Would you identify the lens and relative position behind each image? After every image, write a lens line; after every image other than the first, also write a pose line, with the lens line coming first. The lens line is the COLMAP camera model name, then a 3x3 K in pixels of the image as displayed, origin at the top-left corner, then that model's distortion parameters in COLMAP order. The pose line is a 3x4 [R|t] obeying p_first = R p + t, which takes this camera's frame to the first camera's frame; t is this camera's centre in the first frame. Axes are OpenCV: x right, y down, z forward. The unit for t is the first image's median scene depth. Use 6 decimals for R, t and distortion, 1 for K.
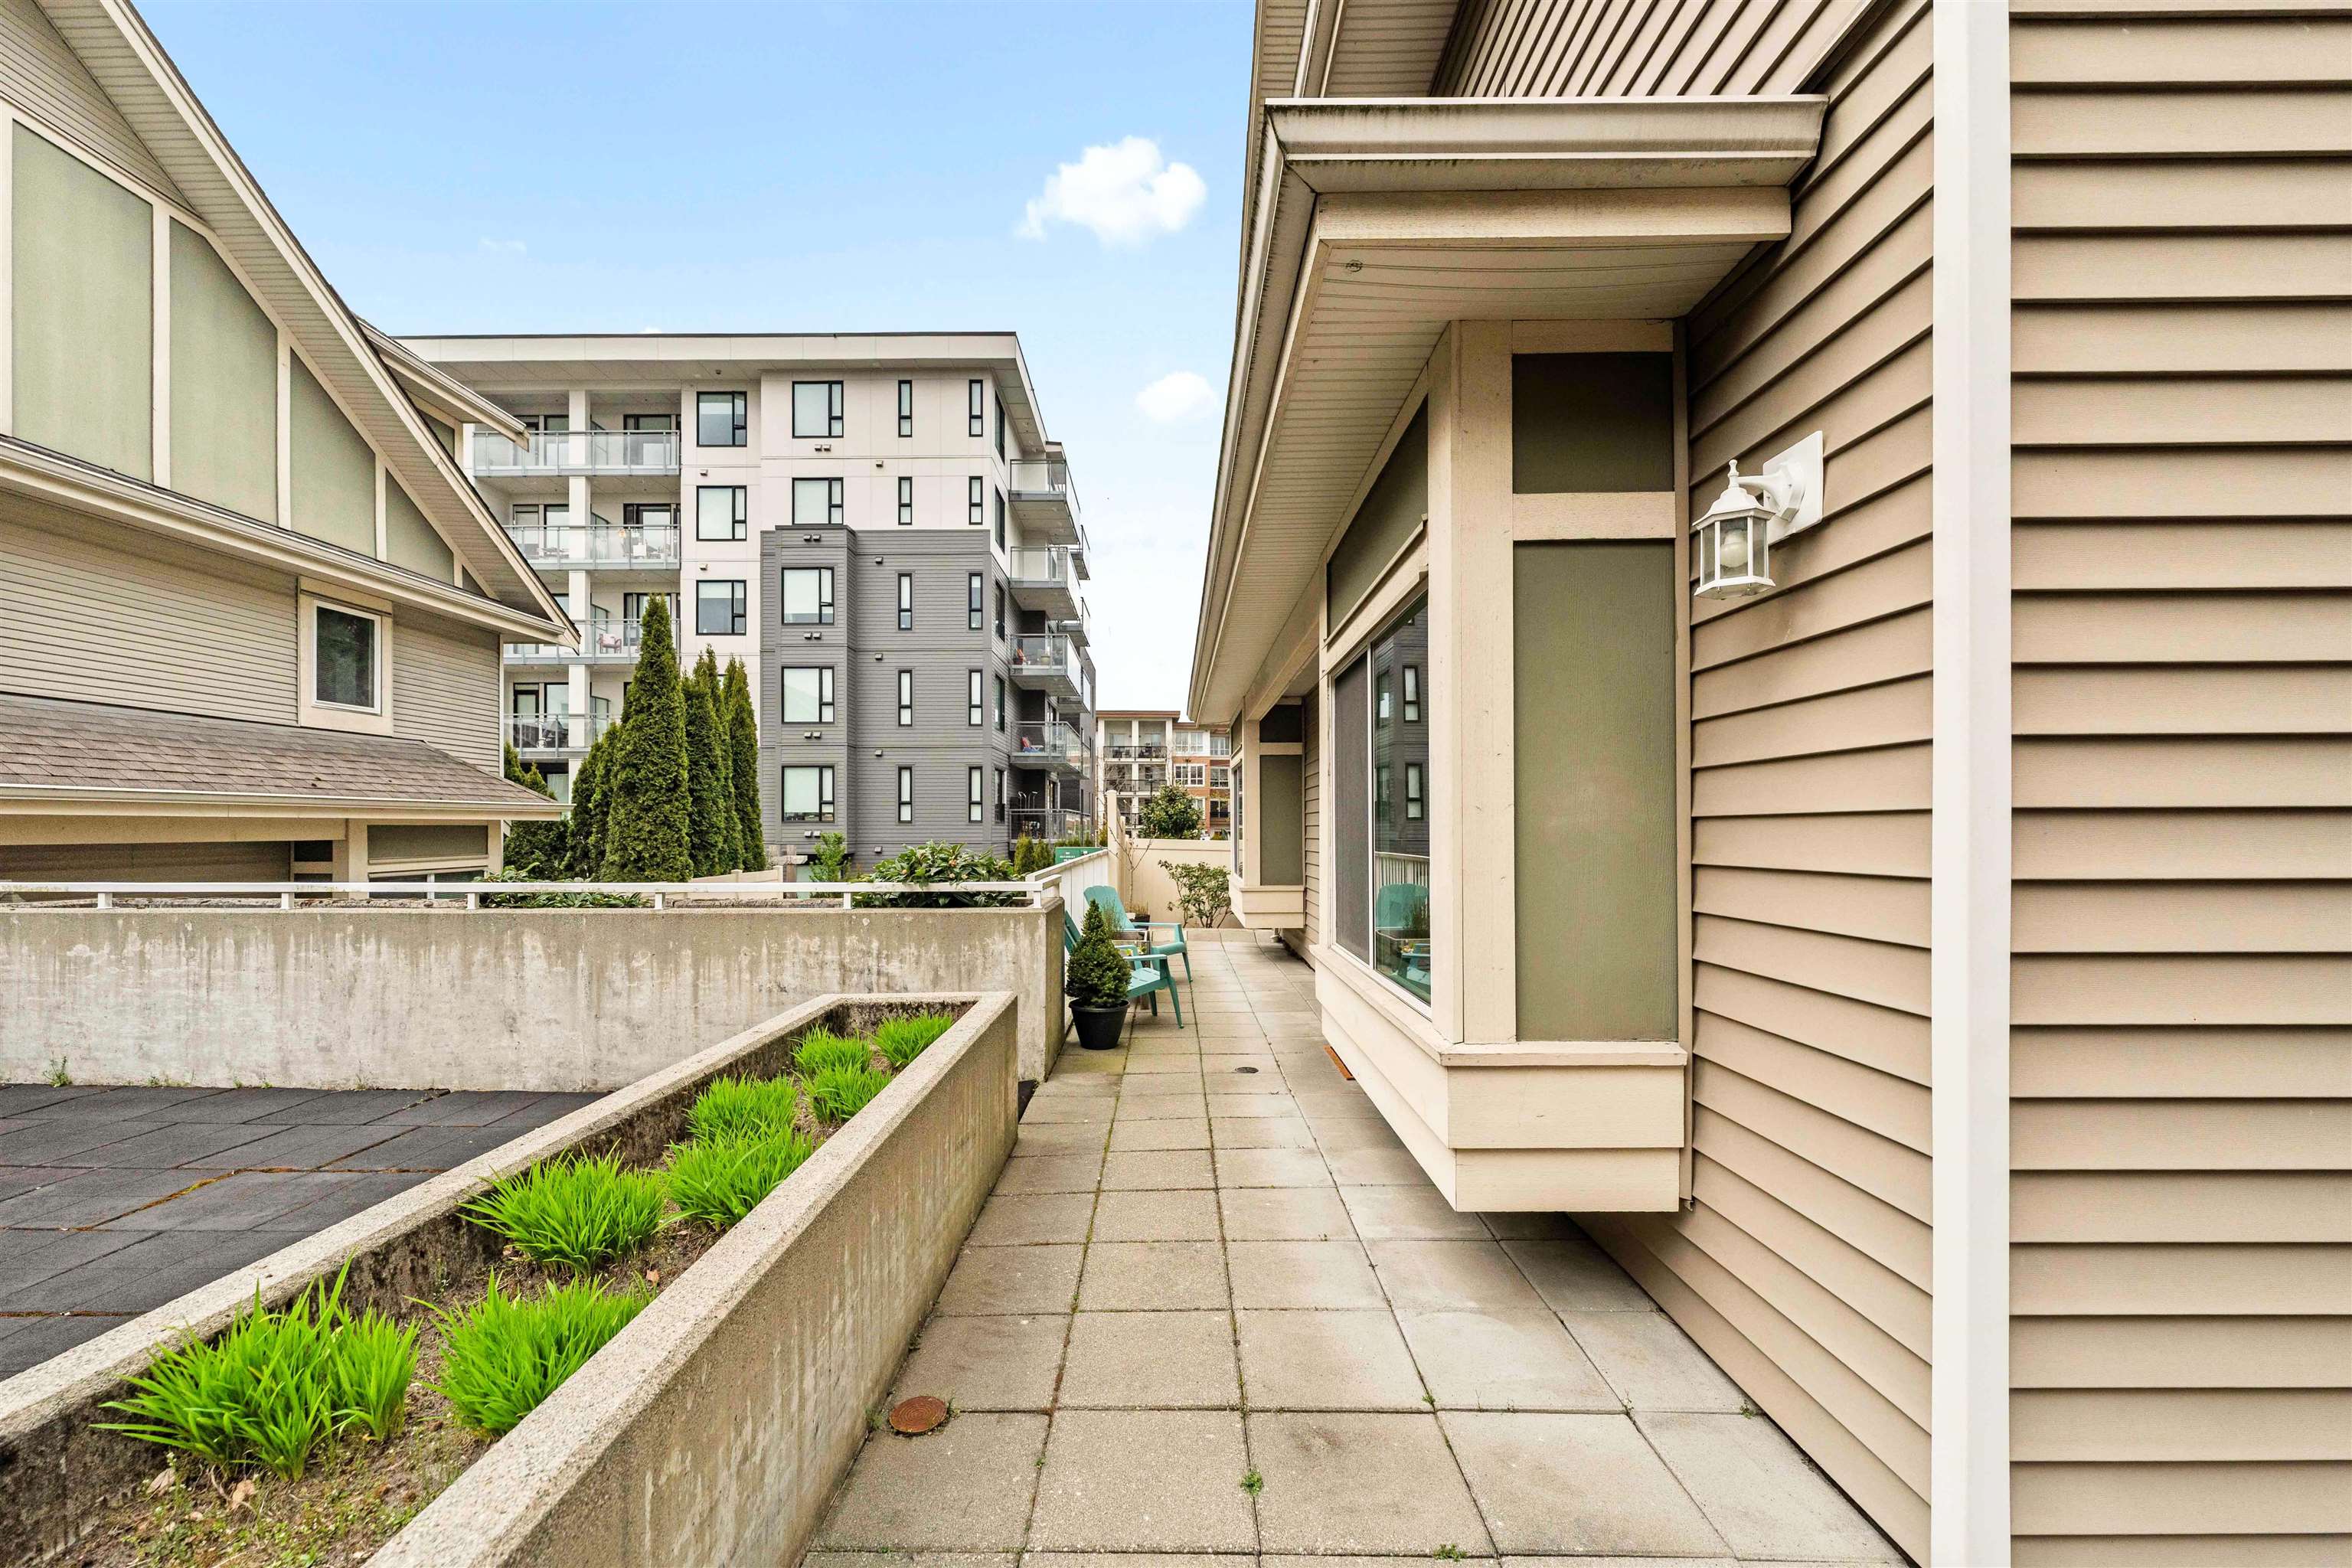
lens RADIAL K [[947.1, 0, 1167.4], [0, 947.1, 835.5], [0, 0, 1]] dist [-0.002429, -0.000126]
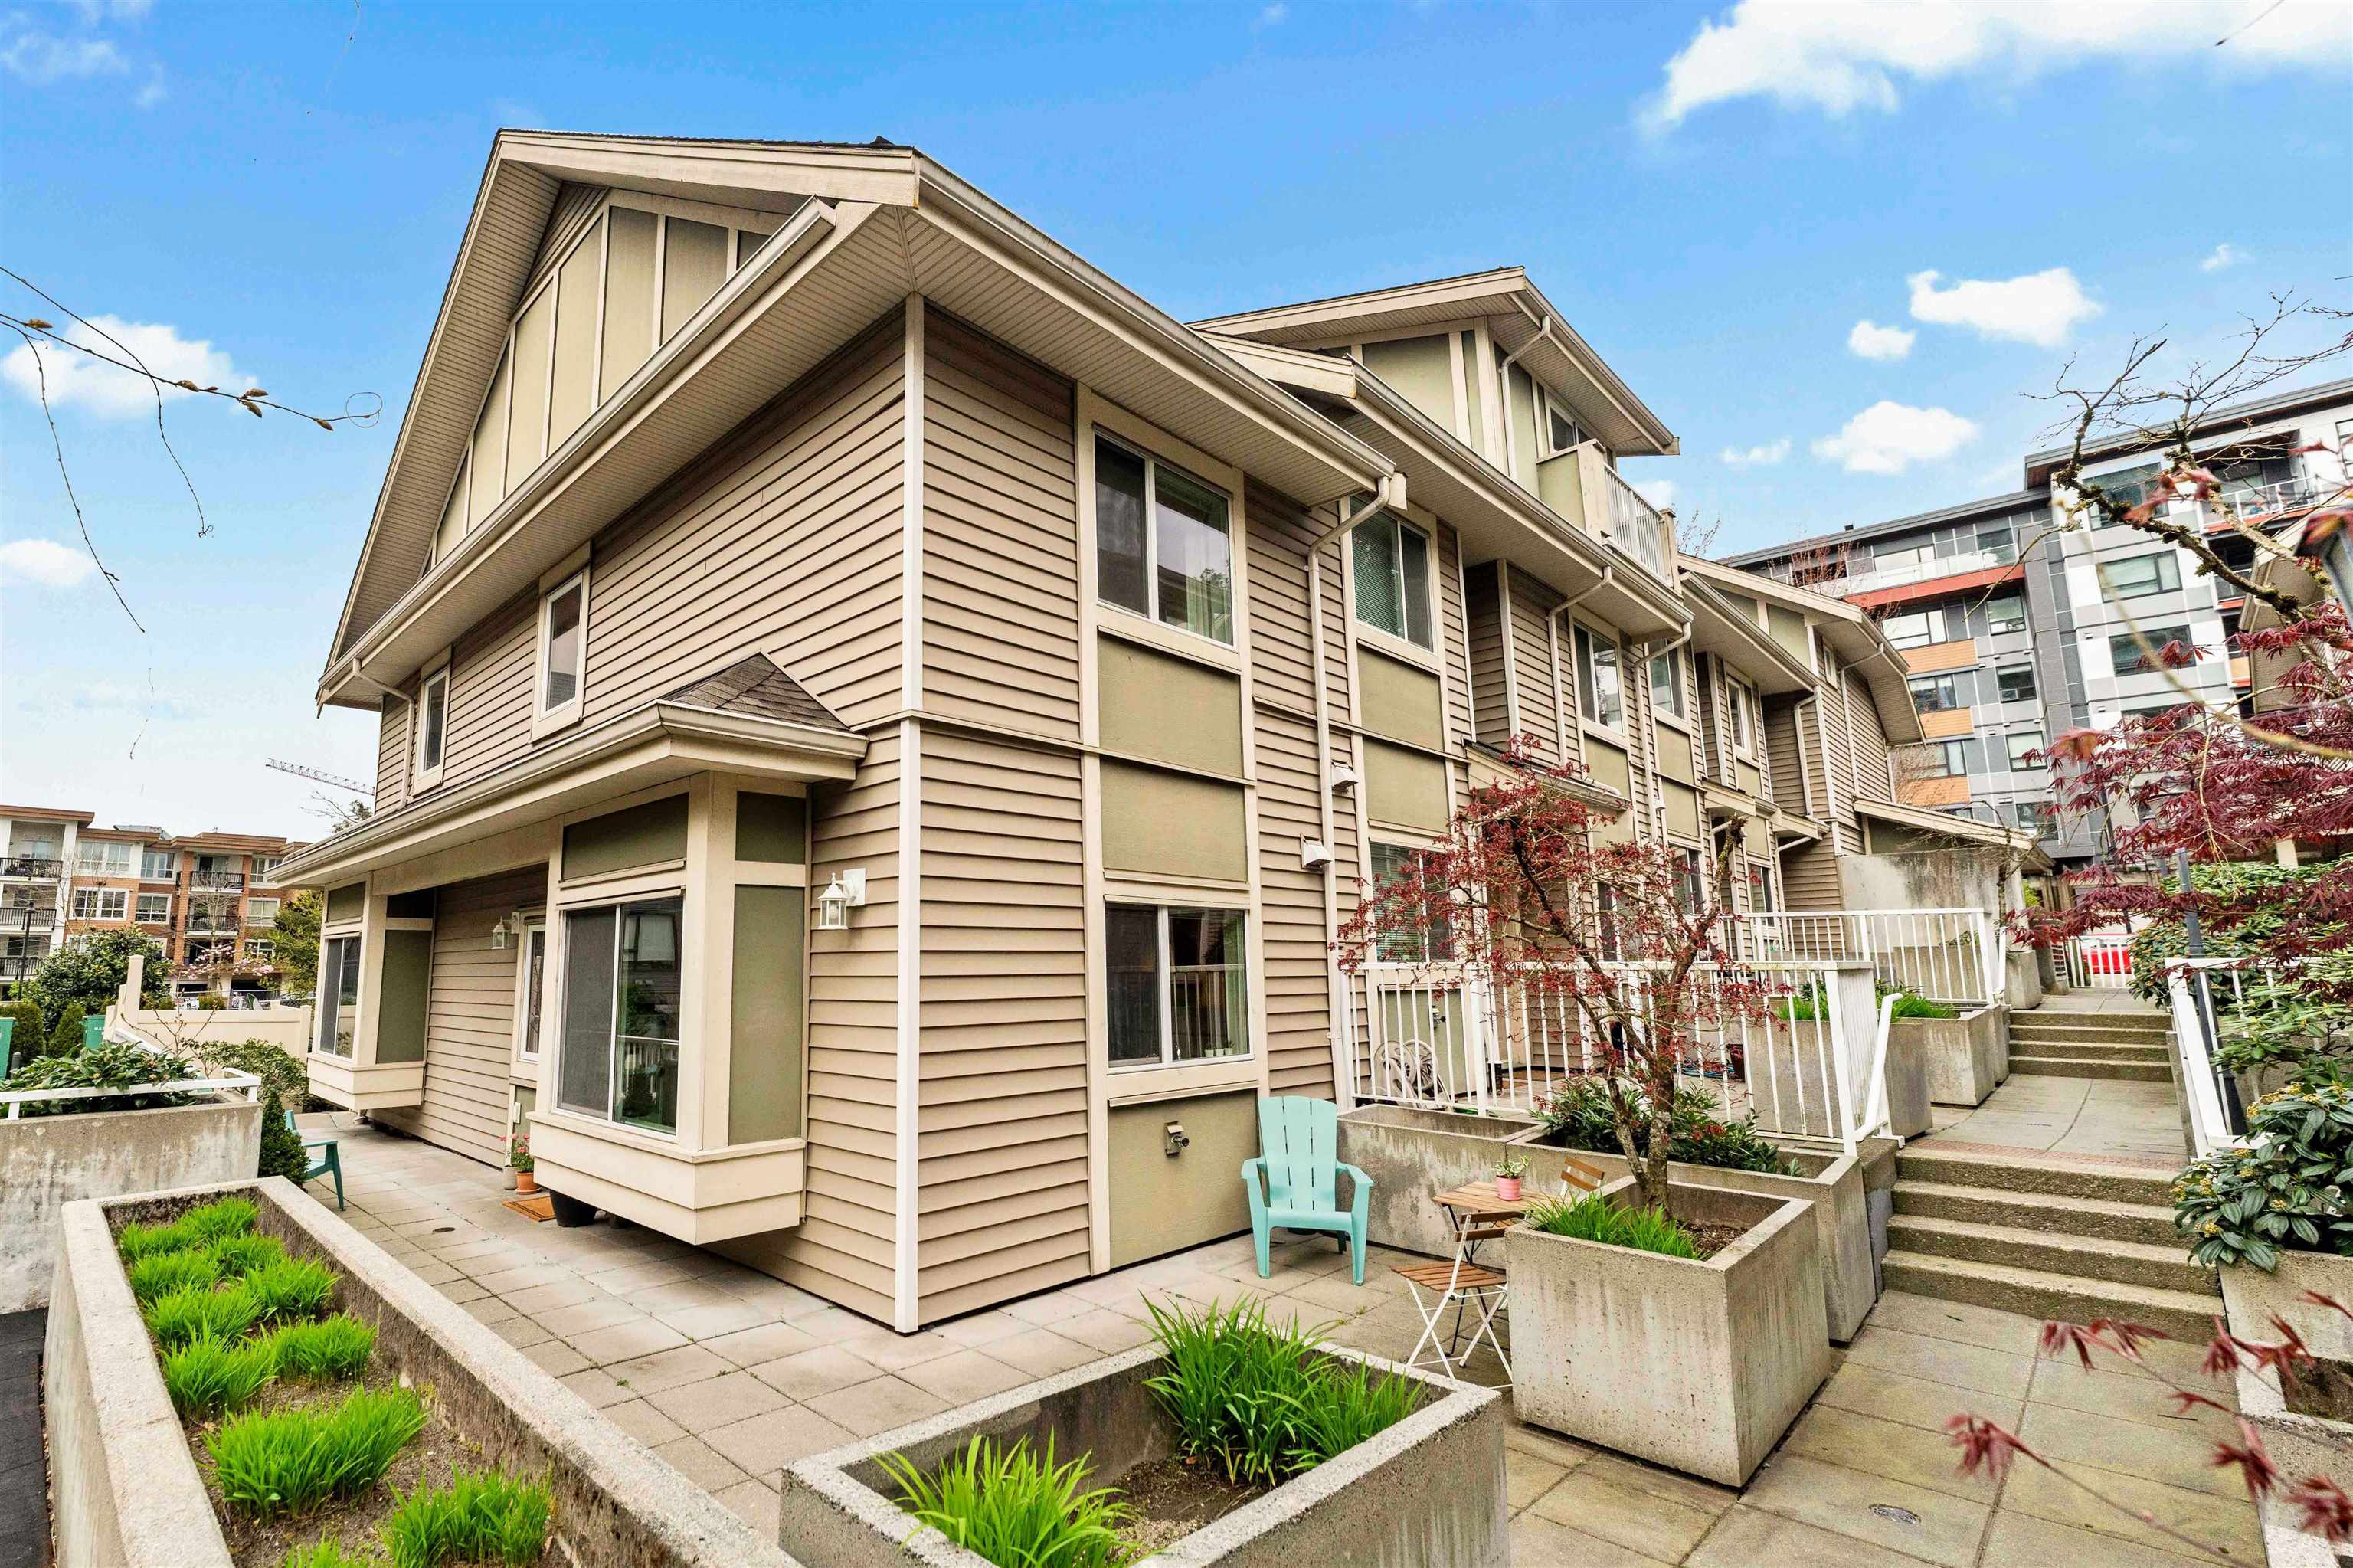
lens RADIAL K [[1061.4, 0, 1010.8], [0, 1061.4, 813.5], [0, 0, 1]] dist [-0.000250, -0.000136]
pose [[0.726646, 0.098742, 0.679880, -0.527045], [0.008295, 0.988284, -0.152398, -0.081959], [-0.686962, 0.116379, 0.717314, -0.720015]]
